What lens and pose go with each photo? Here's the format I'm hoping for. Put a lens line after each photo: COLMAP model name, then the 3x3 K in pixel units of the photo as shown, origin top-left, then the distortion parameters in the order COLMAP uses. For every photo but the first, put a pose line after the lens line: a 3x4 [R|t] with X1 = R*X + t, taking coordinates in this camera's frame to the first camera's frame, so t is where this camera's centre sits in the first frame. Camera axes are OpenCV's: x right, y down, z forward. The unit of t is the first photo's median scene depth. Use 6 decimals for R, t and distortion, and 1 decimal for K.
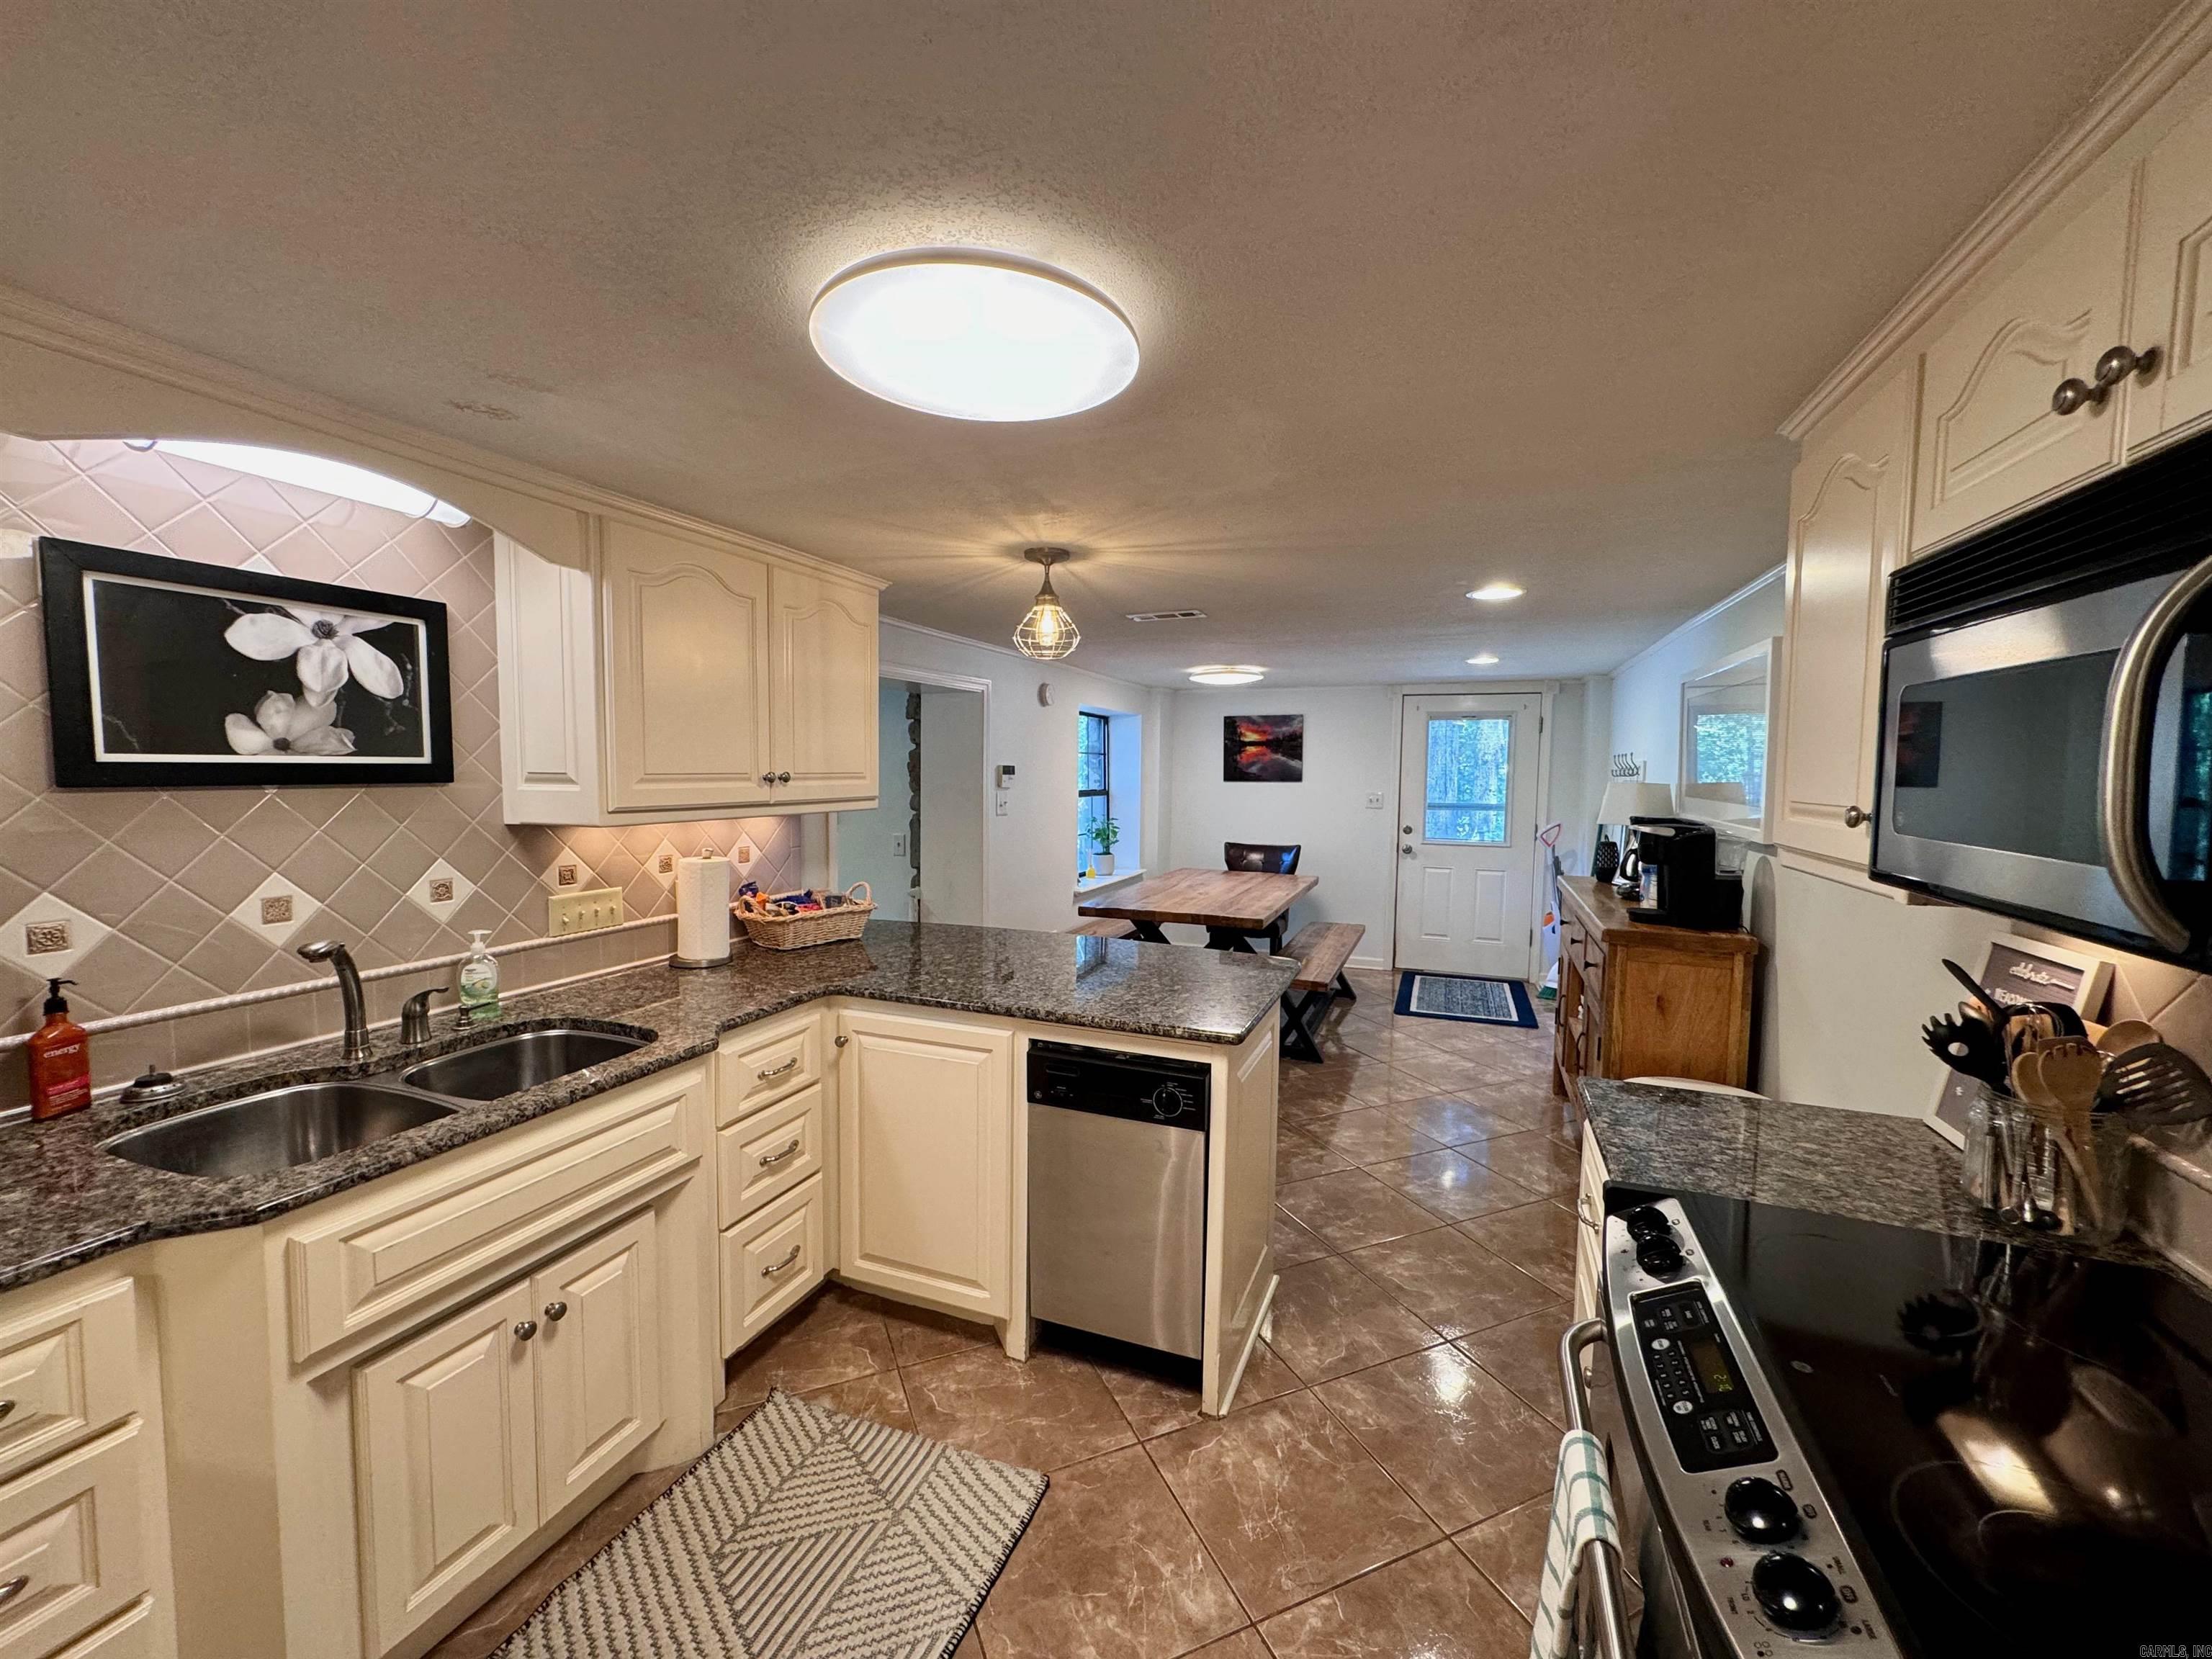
lens RADIAL K [[886.4, 0, 1106.0], [0, 886.4, 829.5], [0, 0, 1]] dist [-0.001309, 0.000136]
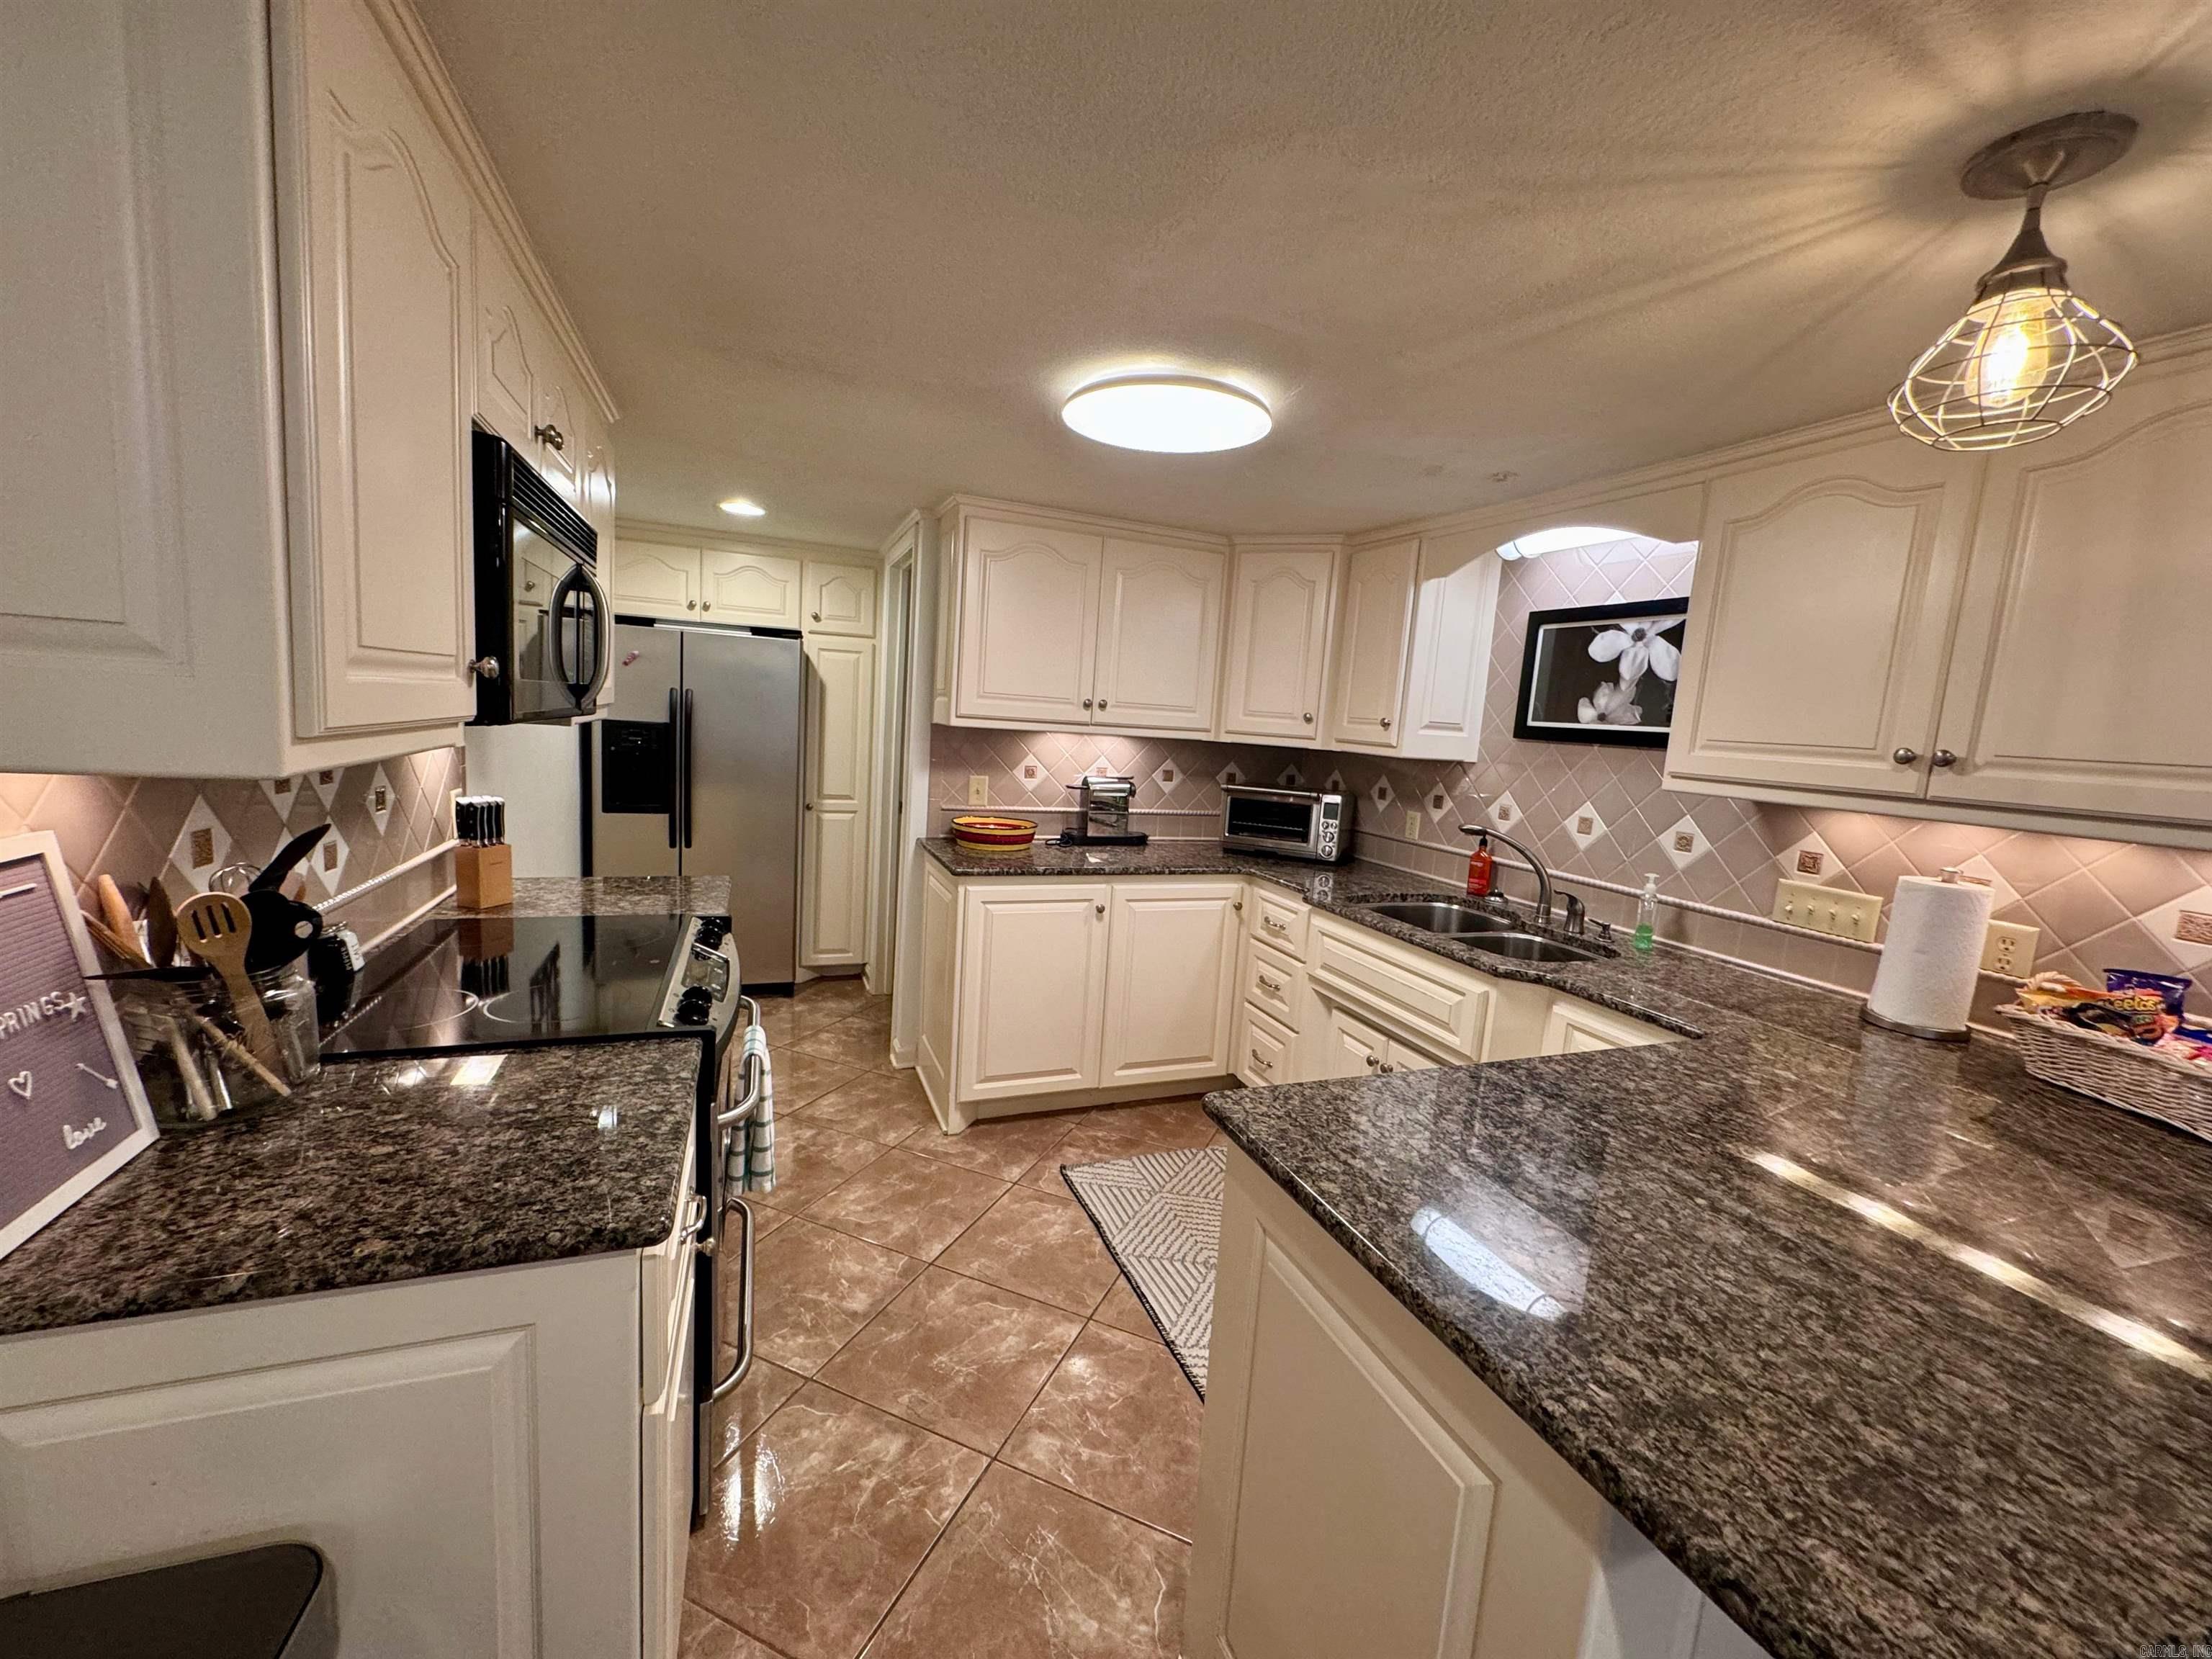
lens RADIAL K [[886.4, 0, 1106.0], [0, 886.4, 829.5], [0, 0, 1]] dist [-0.001309, 0.000136]
pose [[-0.728894, 0.029024, -0.684012, 0.685152], [-0.123660, 0.977087, 0.173234, -0.063100], [0.673366, 0.210854, -0.708603, 1.472091]]
